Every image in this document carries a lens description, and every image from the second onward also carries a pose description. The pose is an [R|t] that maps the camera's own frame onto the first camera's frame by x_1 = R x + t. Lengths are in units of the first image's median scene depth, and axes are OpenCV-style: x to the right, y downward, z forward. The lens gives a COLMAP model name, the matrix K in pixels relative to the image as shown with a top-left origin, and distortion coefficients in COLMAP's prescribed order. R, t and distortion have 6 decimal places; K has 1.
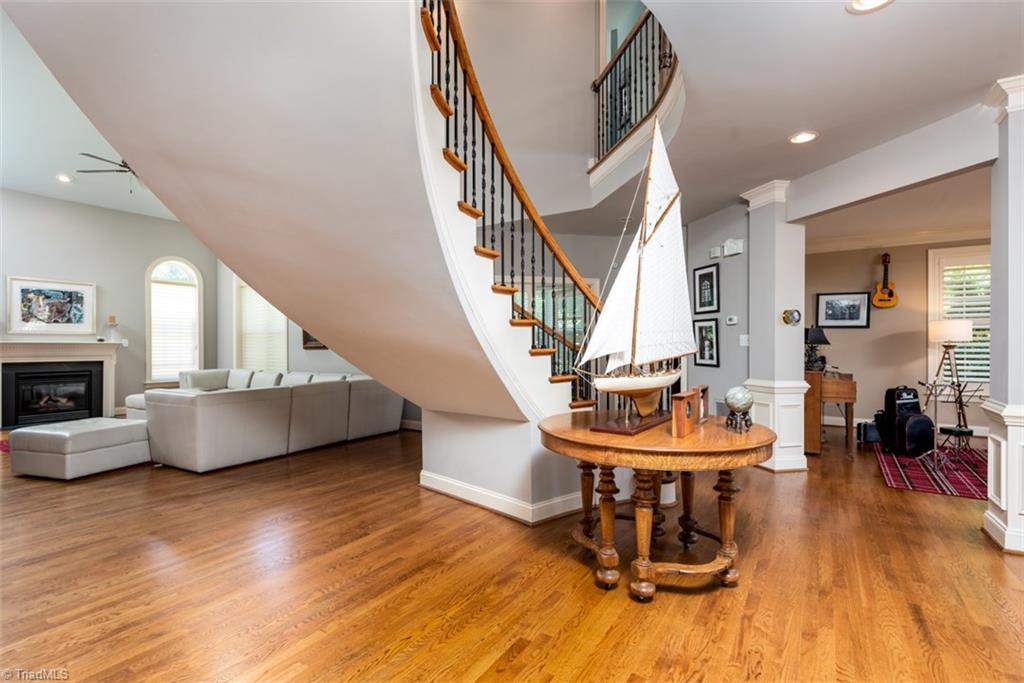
lens RADIAL K [[482.8, 0, 514.8], [0, 482.8, 341.4], [0, 0, 1]] dist [-0.000160, -0.000963]
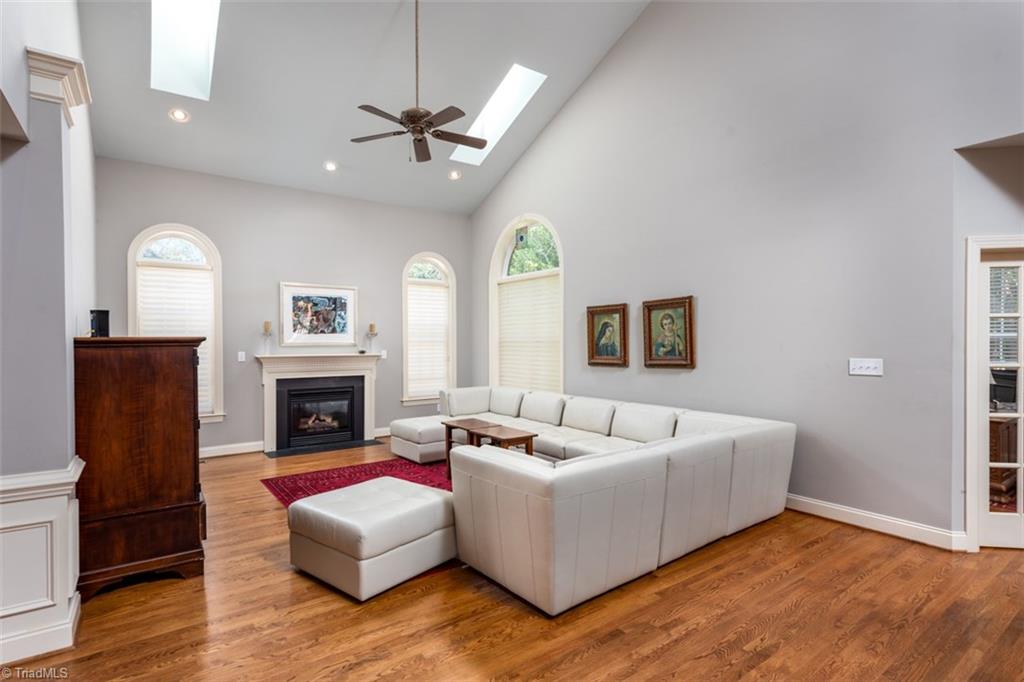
lens RADIAL K [[510.5, 0, 511.8], [0, 510.5, 337.8], [0, 0, 1]] dist [0.003605, 0.000116]
pose [[0.929651, -0.003651, -0.368423, -0.281623], [0.004124, 0.999991, 0.000498, -0.028990], [0.368418, -0.001983, 0.929658, 0.255206]]
